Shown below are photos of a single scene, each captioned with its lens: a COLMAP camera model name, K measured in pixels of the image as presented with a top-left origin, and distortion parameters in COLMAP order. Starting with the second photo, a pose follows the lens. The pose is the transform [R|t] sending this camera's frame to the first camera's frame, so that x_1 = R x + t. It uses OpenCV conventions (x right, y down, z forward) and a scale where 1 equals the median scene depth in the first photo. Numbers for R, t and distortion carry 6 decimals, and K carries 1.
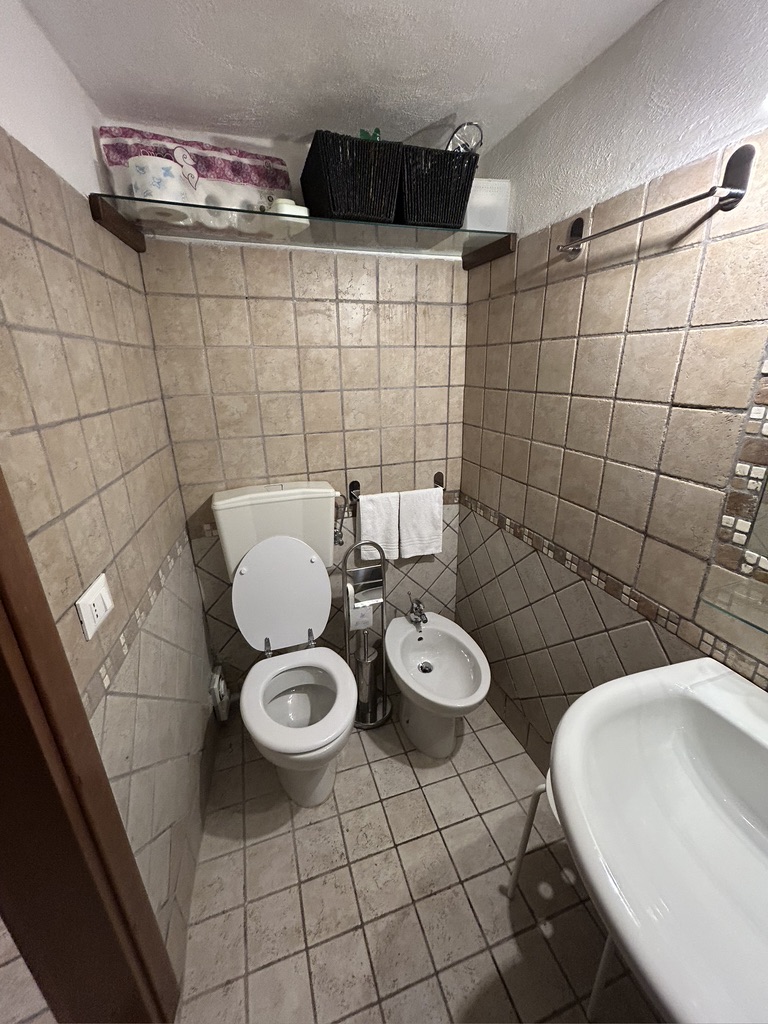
lens RADIAL K [[410.0, 0, 384.0], [0, 410.0, 512.0], [0, 0, 1]] dist [-0.002318, 0.000596]
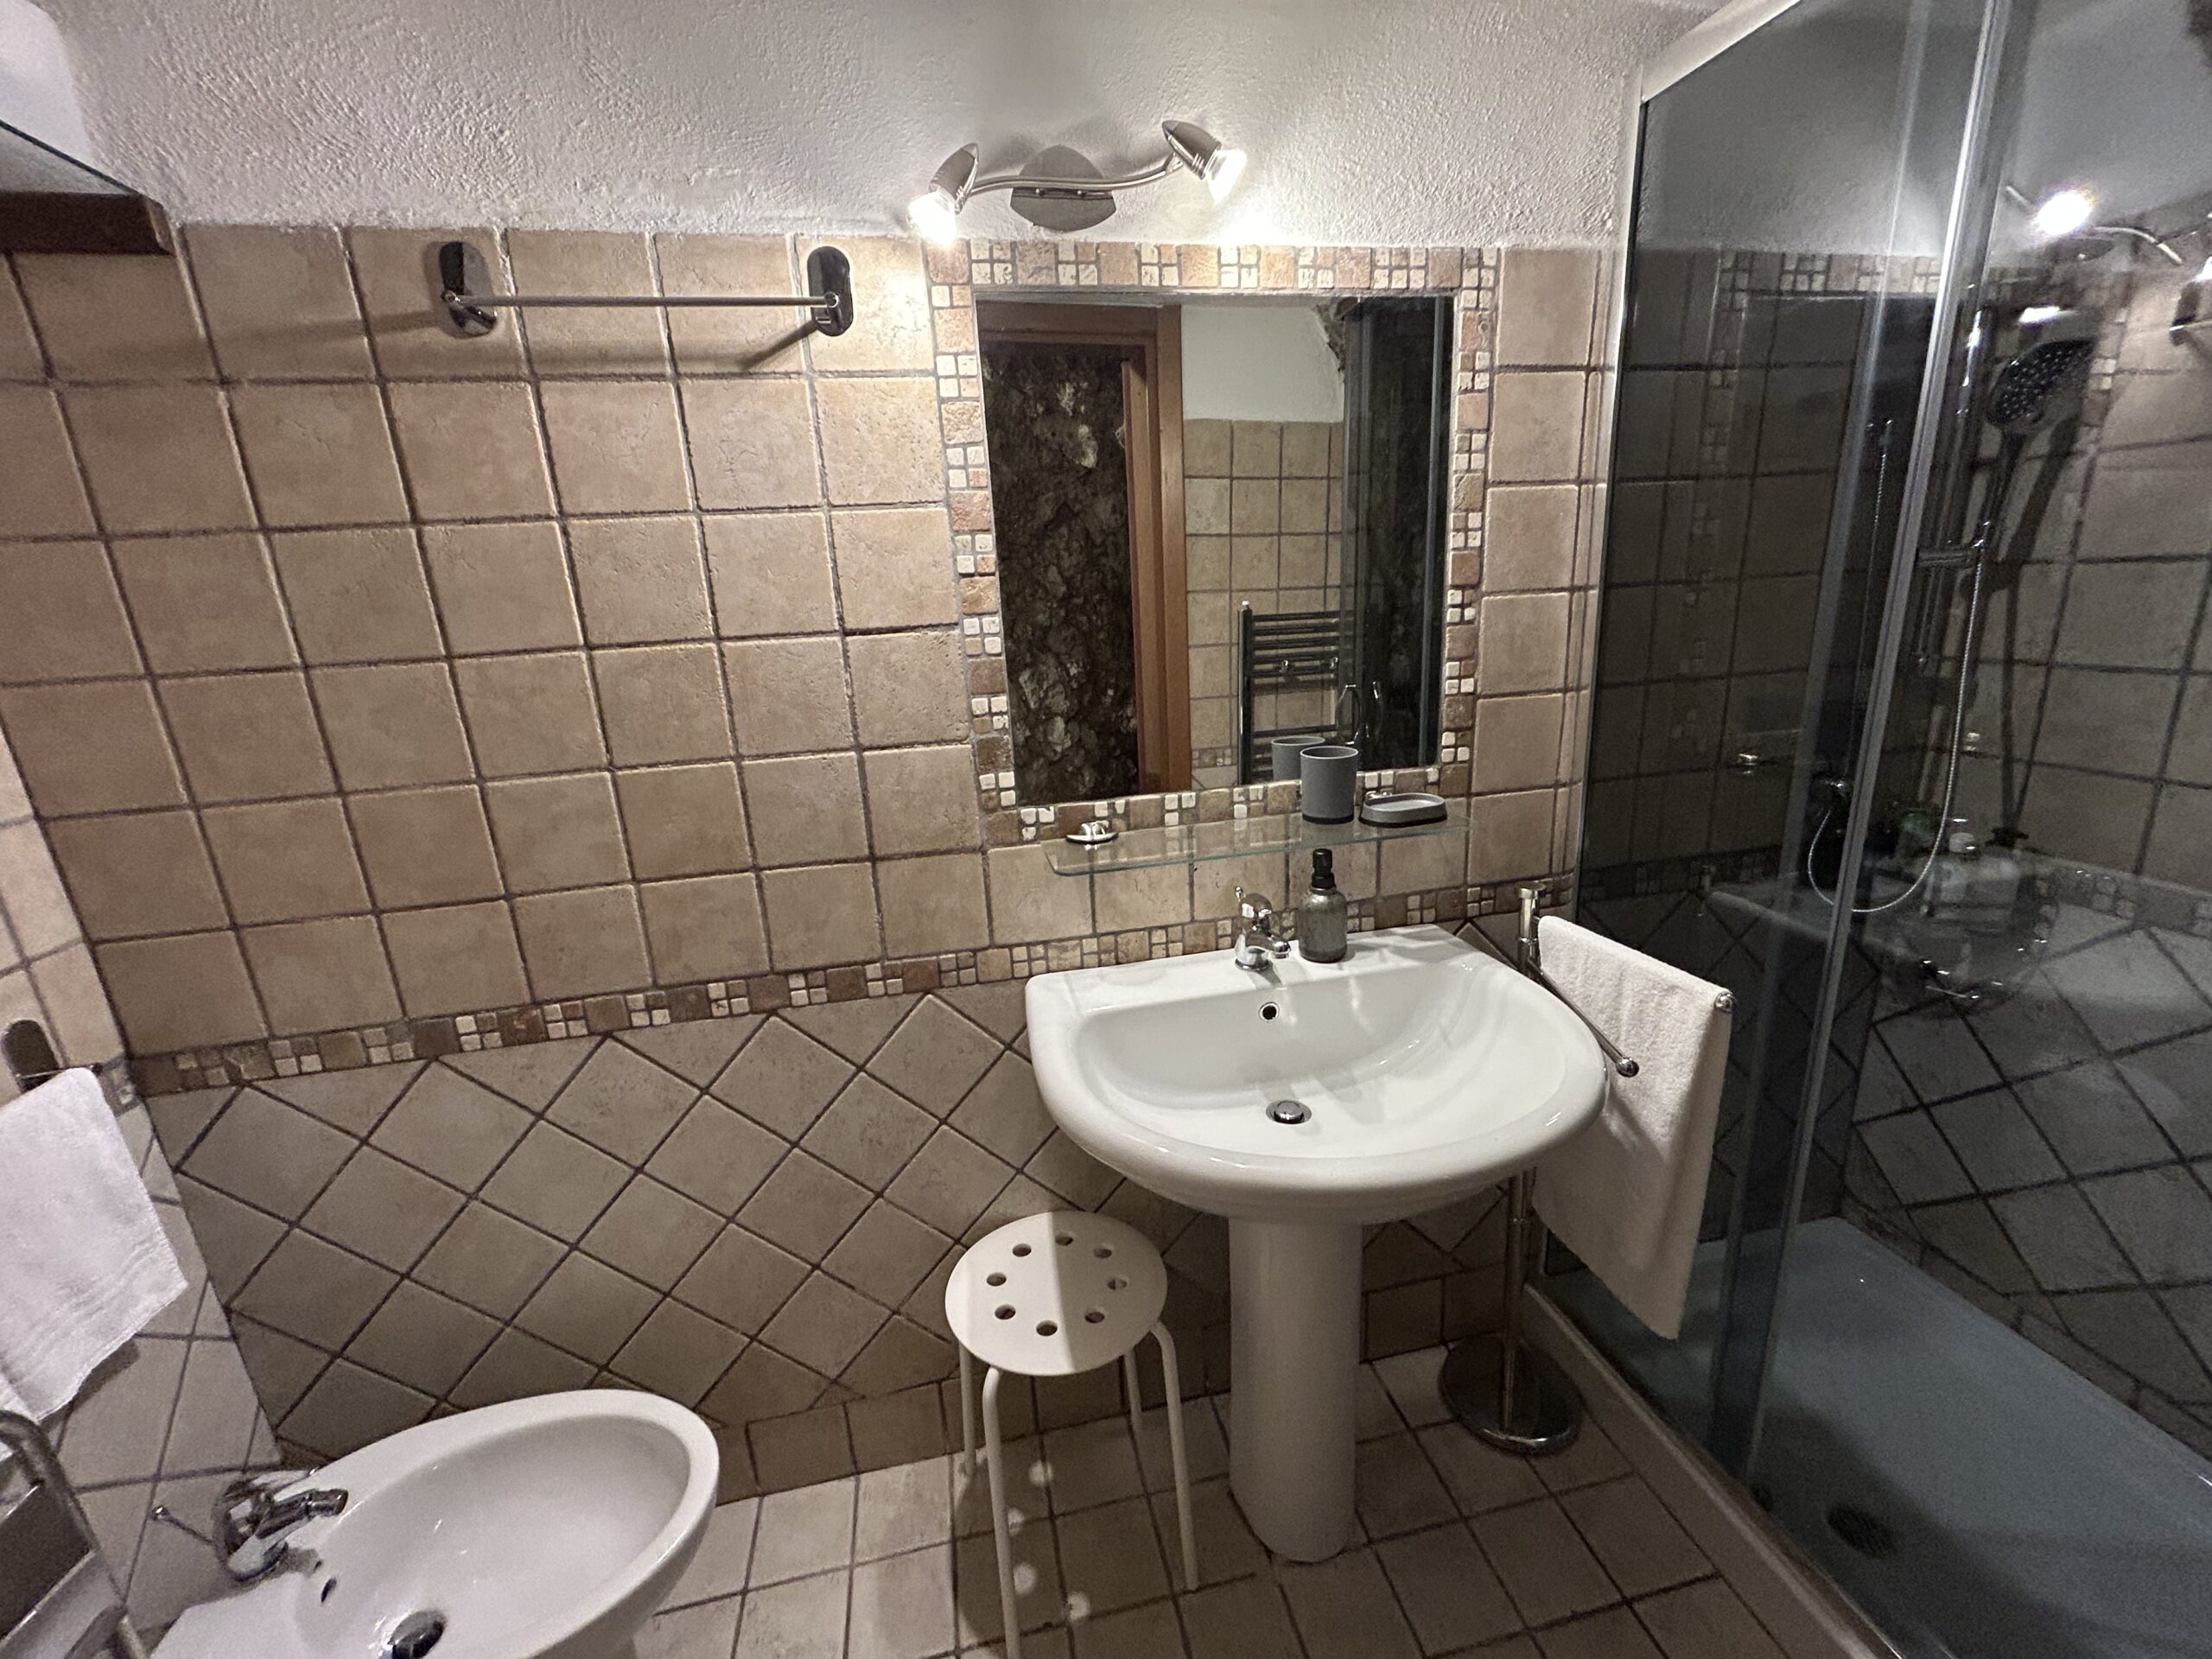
lens RADIAL K [[885.6, 0, 1104.5], [0, 885.6, 827.0], [0, 0, 1]] dist [-0.002318, 0.000596]
pose [[0.121822, -0.247329, 0.961243, -0.496744], [0.385761, 0.904117, 0.183741, -0.088709], [-0.914521, 0.348426, 0.205552, 0.439434]]
